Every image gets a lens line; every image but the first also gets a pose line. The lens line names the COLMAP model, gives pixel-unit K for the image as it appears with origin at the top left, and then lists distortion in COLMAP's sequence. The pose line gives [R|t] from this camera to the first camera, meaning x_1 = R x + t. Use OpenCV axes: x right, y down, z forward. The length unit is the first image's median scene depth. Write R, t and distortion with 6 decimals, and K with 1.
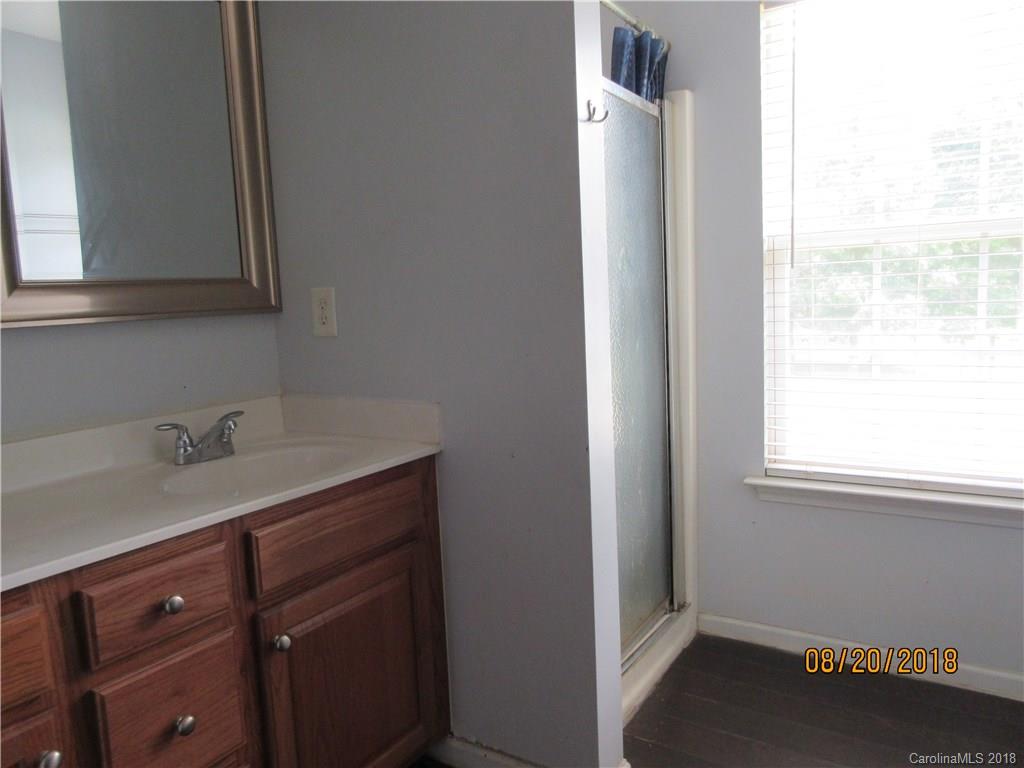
lens RADIAL K [[762.3, 0, 511.8], [0, 762.3, 379.3], [0, 0, 1]] dist [0.002249, 0.002828]
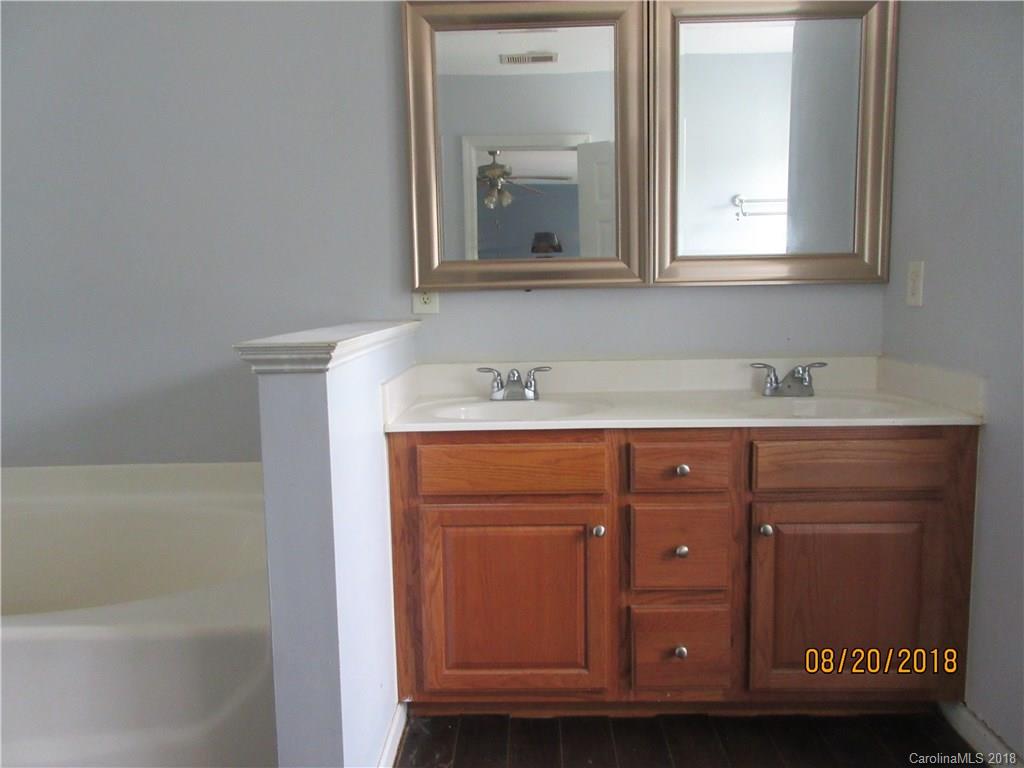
lens RADIAL K [[777.3, 0, 523.6], [0, 777.3, 377.3], [0, 0, 1]] dist [0.003713, 0.033251]
pose [[0.532129, 0.134358, -0.835935, 0.571900], [-0.106440, 0.990111, 0.091382, 0.002769], [0.839946, 0.040350, 0.541168, -0.101636]]
